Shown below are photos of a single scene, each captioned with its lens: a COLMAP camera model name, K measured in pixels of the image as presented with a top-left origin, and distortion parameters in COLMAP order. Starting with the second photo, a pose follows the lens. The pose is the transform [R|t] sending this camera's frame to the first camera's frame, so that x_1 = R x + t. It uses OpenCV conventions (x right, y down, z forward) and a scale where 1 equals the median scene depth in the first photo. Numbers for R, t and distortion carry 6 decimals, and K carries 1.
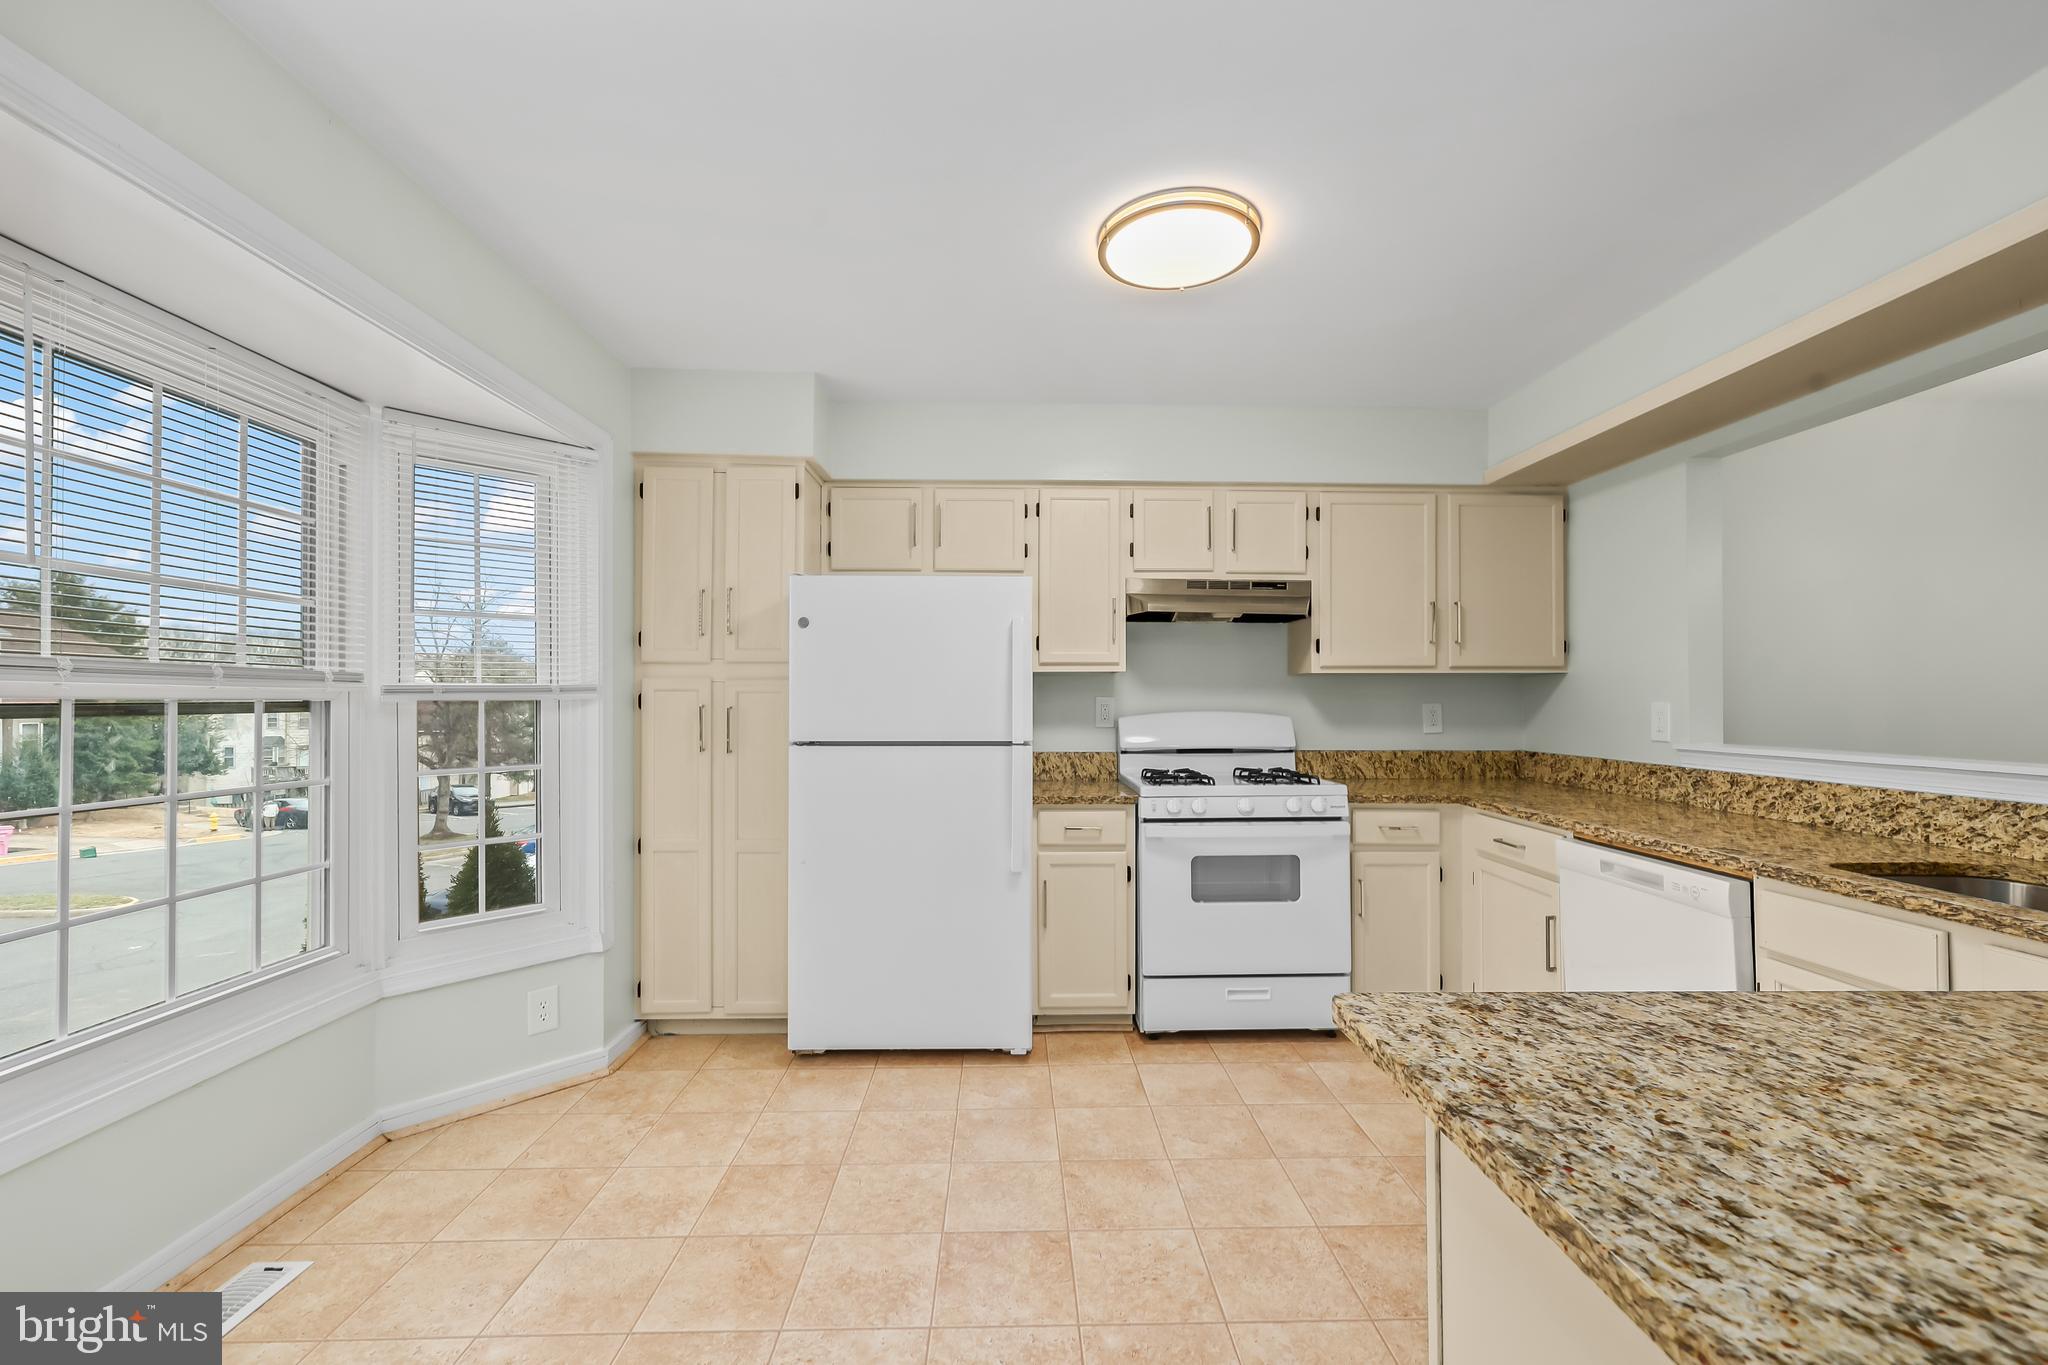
lens RADIAL K [[816.4, 0, 1020.6], [0, 816.4, 701.3], [0, 0, 1]] dist [-0.007851, -0.000154]
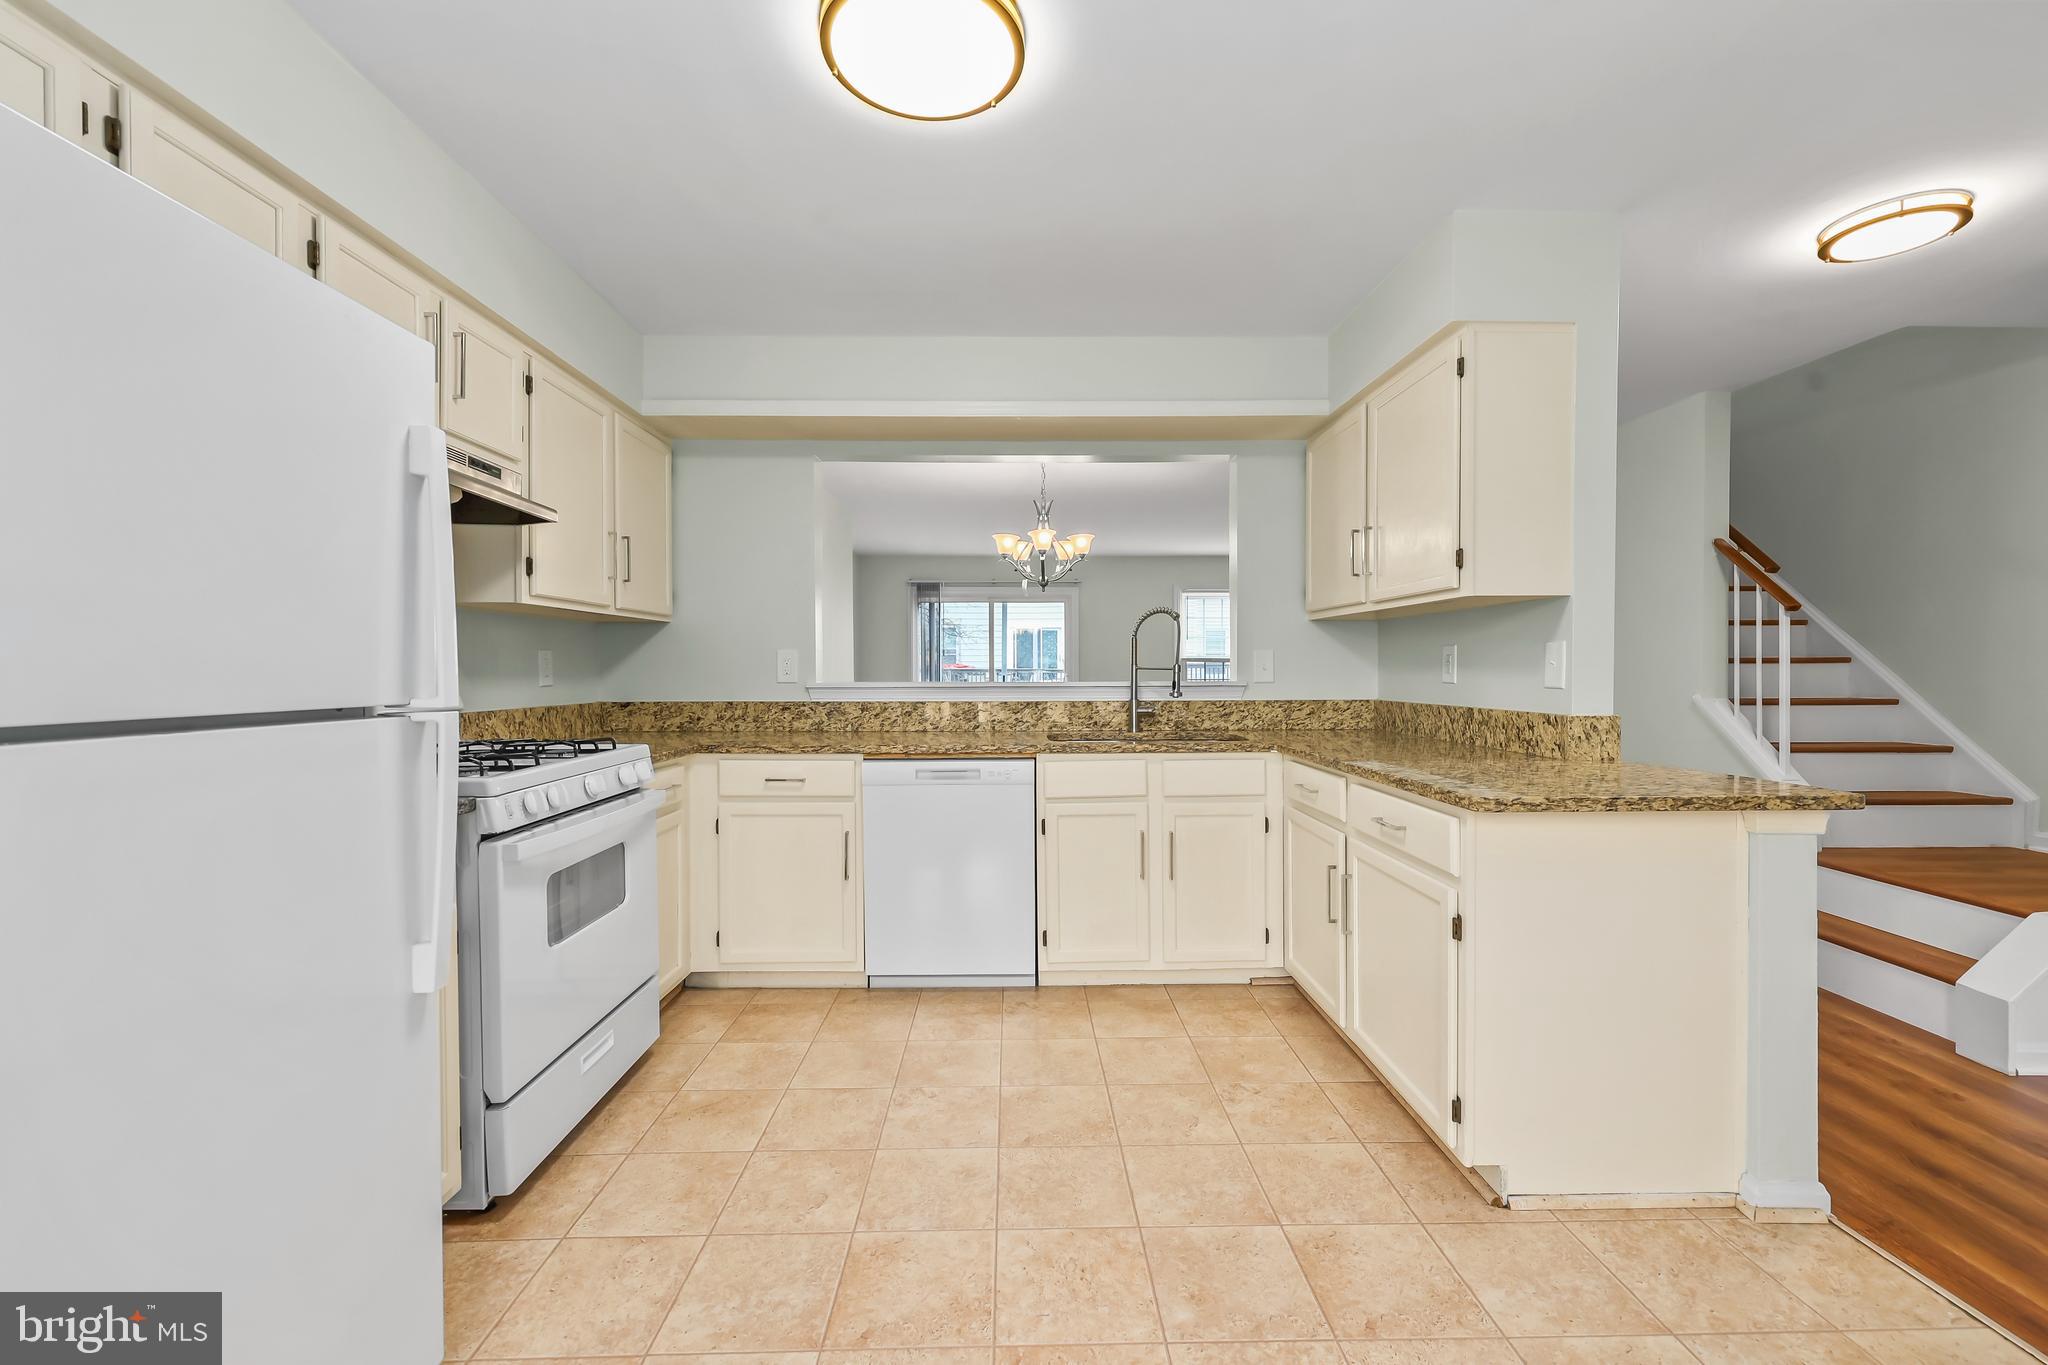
lens RADIAL K [[837.6, 0, 1024.0], [0, 837.6, 682.5], [0, 0, 1]] dist [0.016506, -0.000004]
pose [[0.002650, -0.016822, 0.999855, -0.492389], [0.004850, 0.999847, 0.016809, 0.032161], [-0.999985, 0.004805, 0.002731, 0.693087]]
